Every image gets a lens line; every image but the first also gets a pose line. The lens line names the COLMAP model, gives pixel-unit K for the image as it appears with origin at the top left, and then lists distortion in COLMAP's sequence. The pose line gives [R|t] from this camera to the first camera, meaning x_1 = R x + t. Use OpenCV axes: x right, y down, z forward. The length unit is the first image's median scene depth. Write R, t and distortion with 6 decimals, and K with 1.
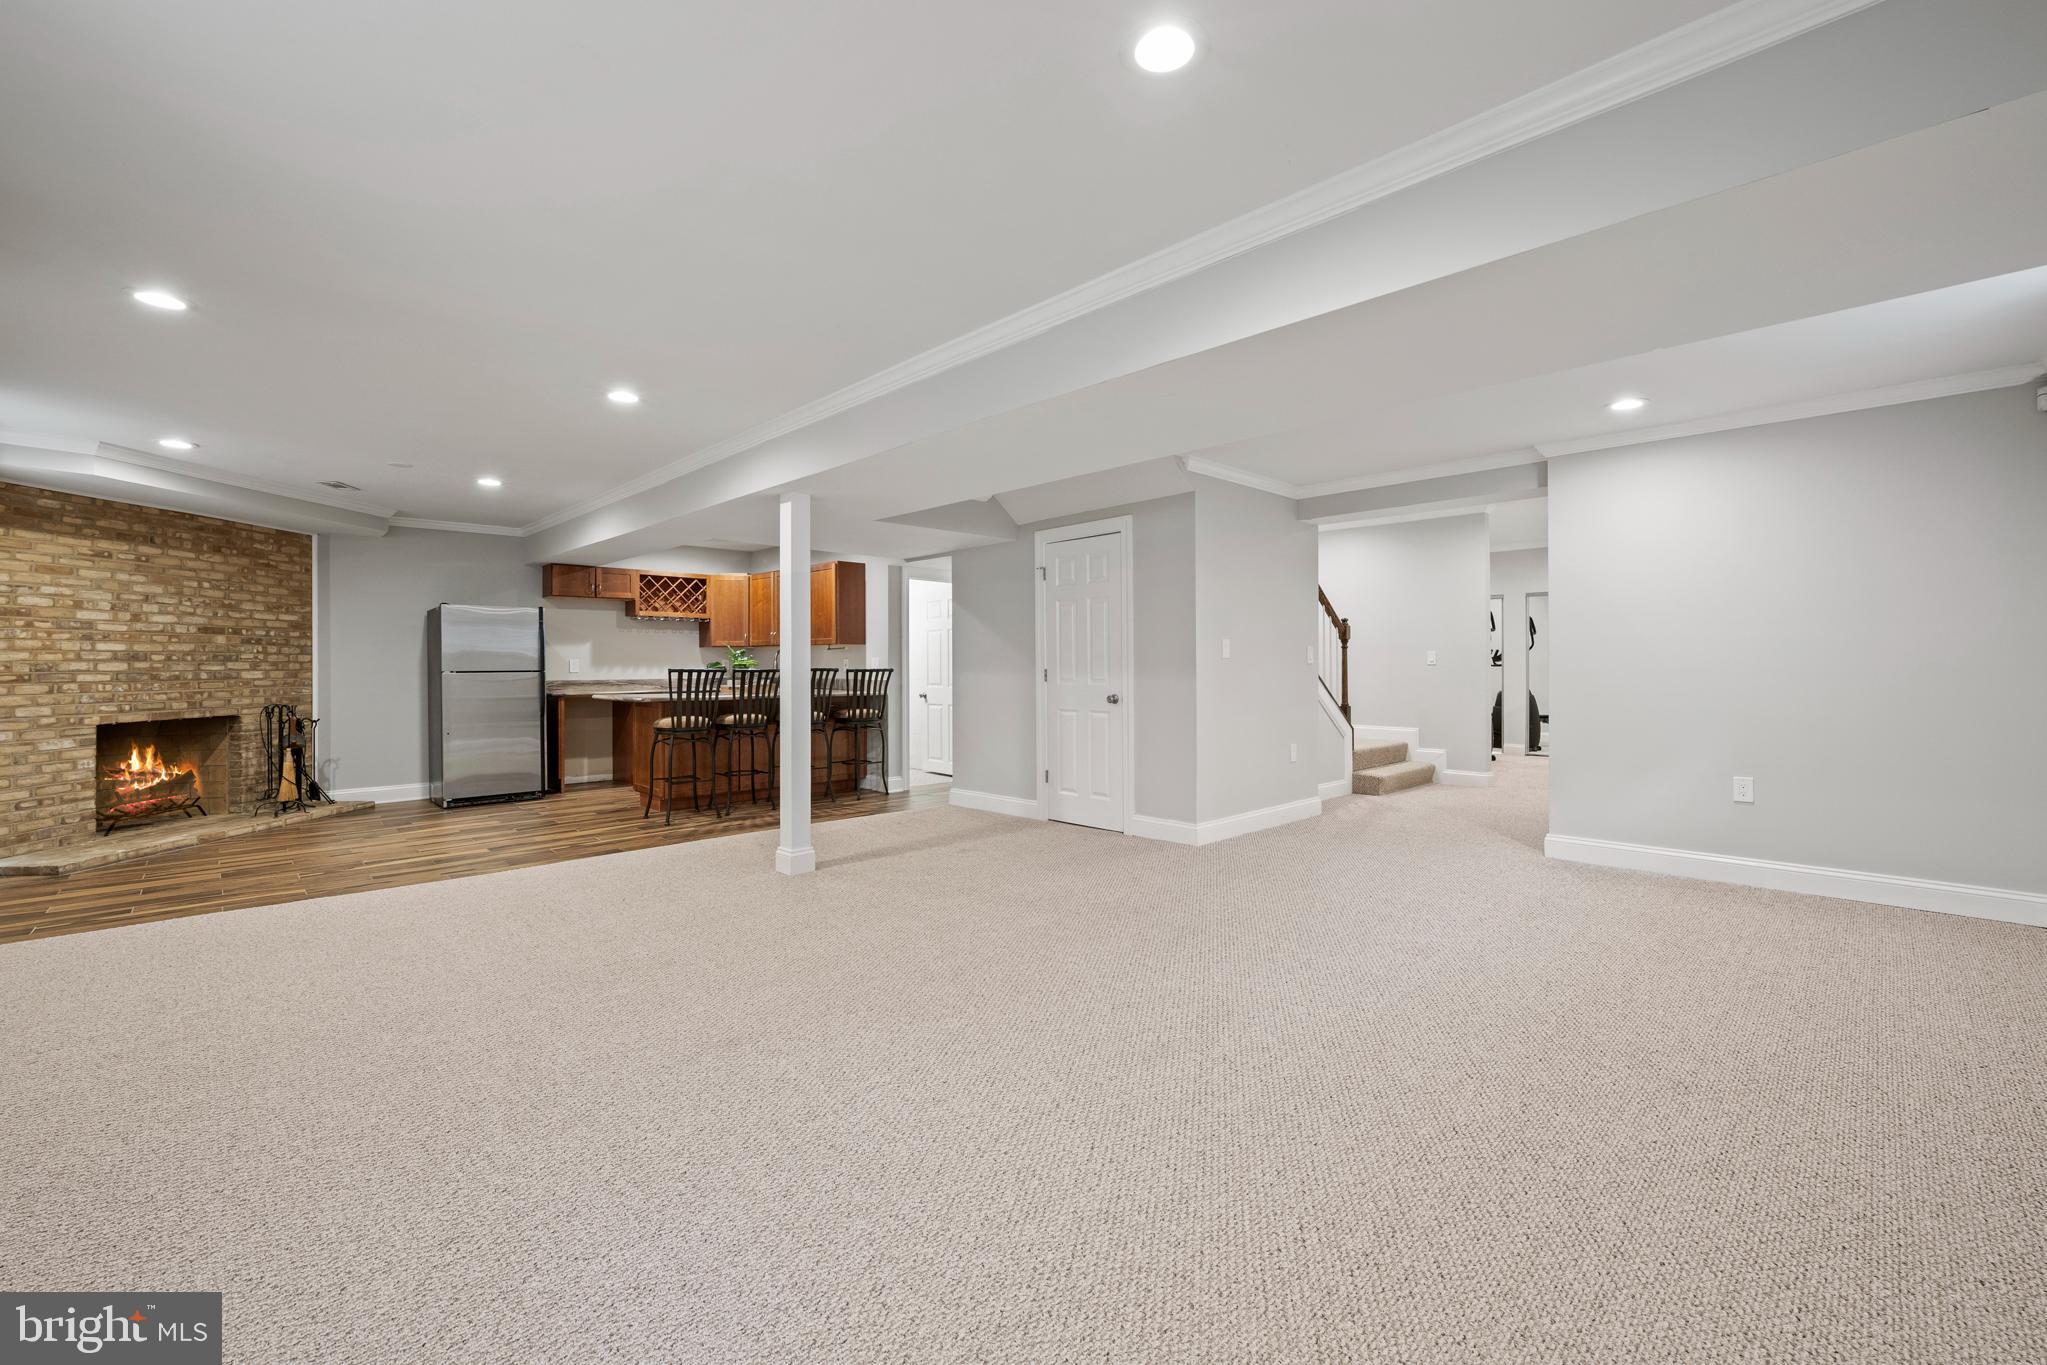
lens RADIAL K [[858.7, 0, 1014.4], [0, 858.7, 658.7], [0, 0, 1]] dist [-0.002025, -0.000765]
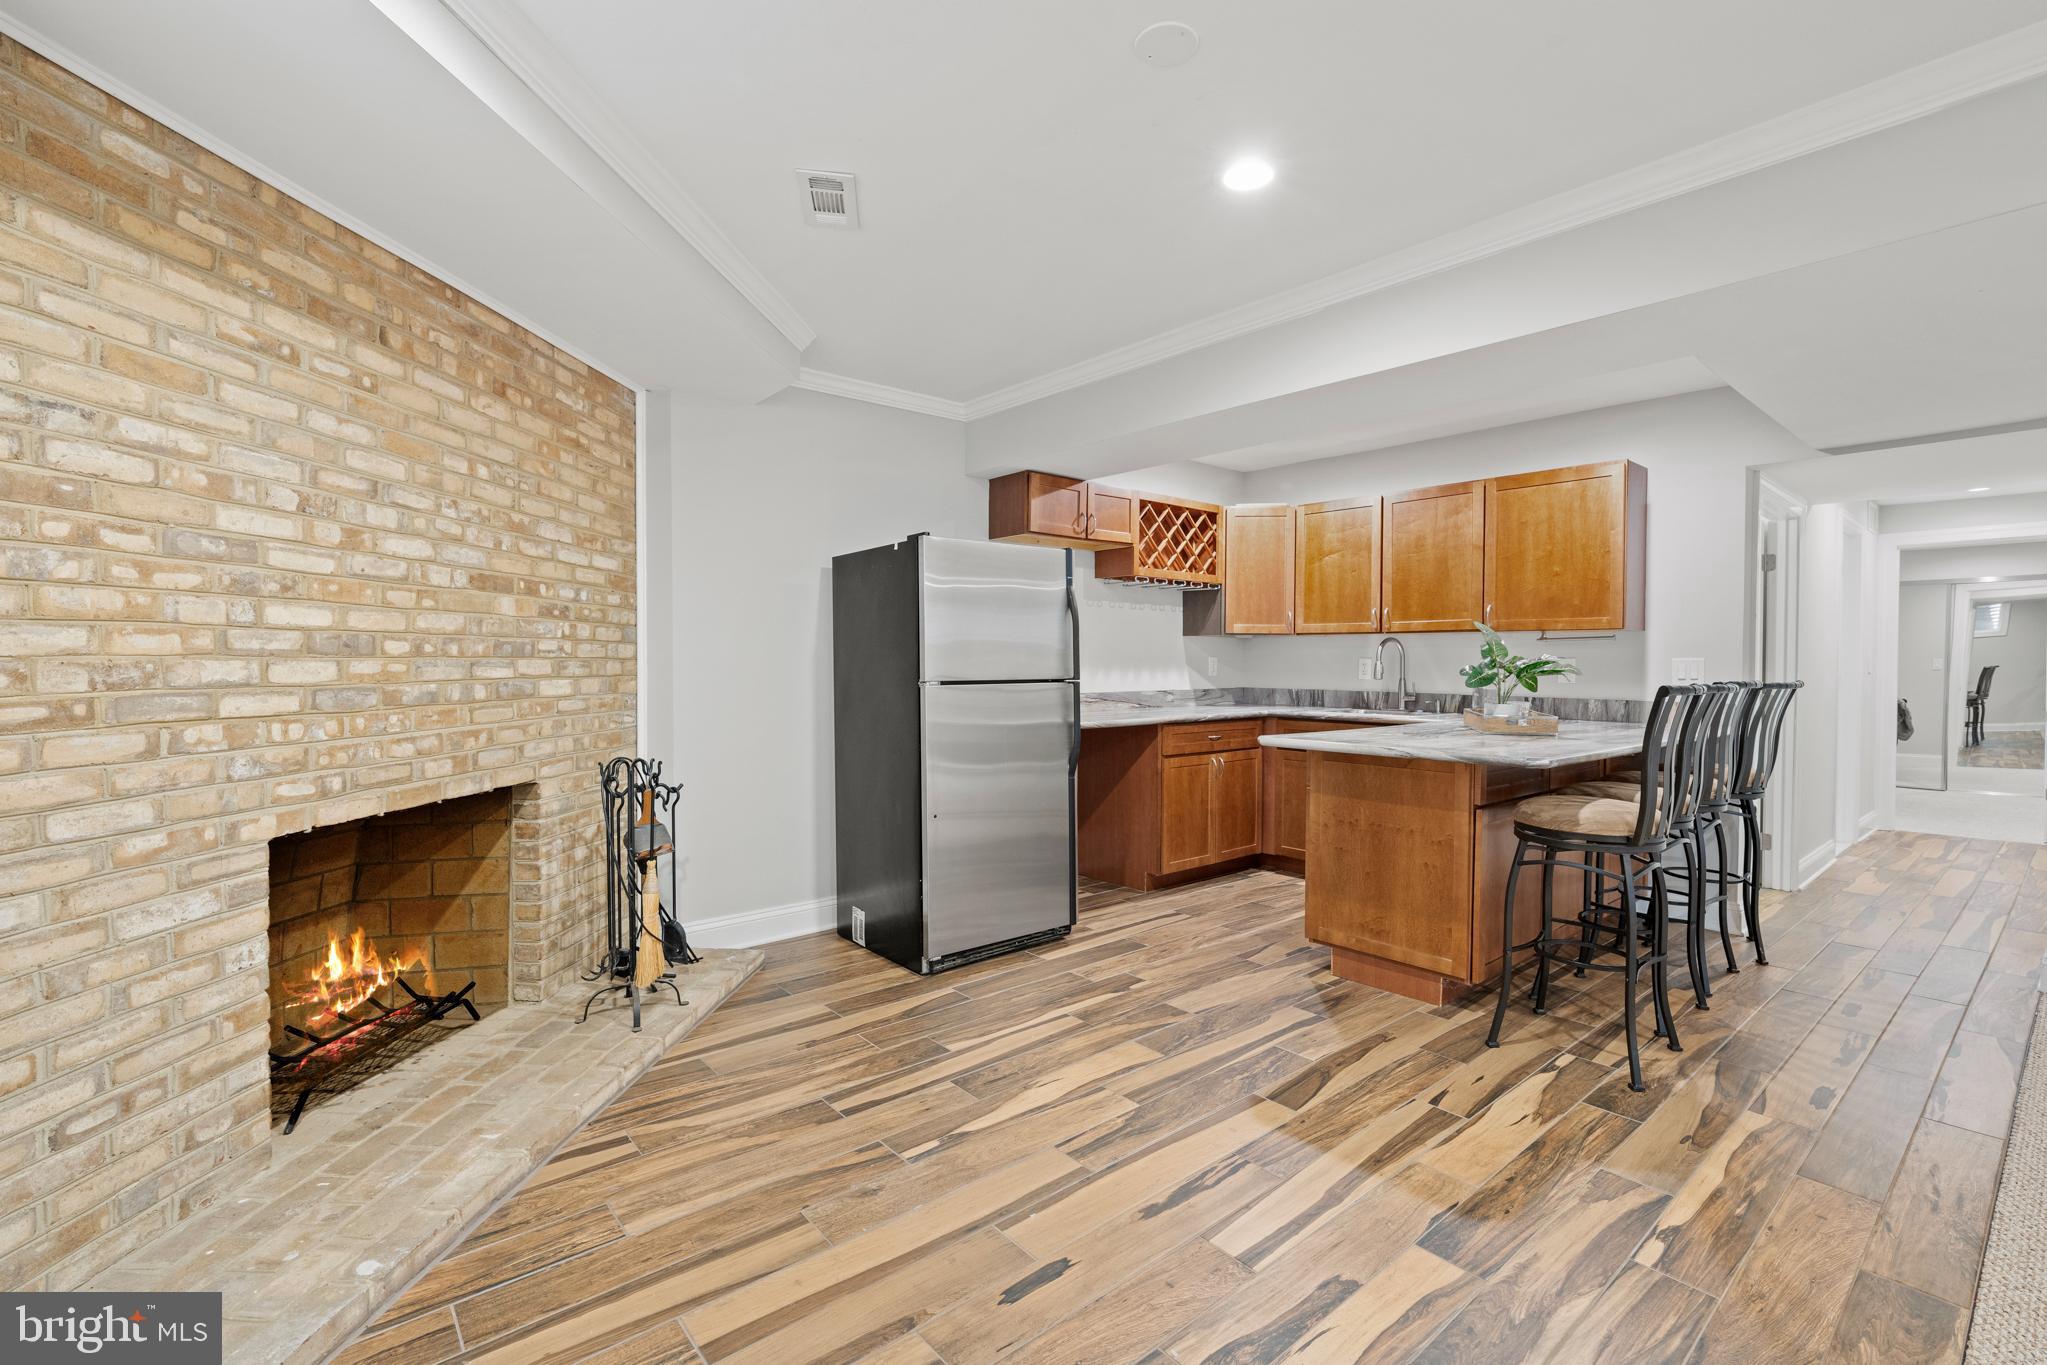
lens RADIAL K [[914.8, 0, 1005.0], [0, 914.8, 675.8], [0, 0, 1]] dist [-0.004144, 0.001523]
pose [[0.998455, 0.008930, -0.054848, -0.644734], [-0.007640, 0.999691, 0.023669, -0.000351], [0.055043, -0.023214, 0.998214, 0.553443]]
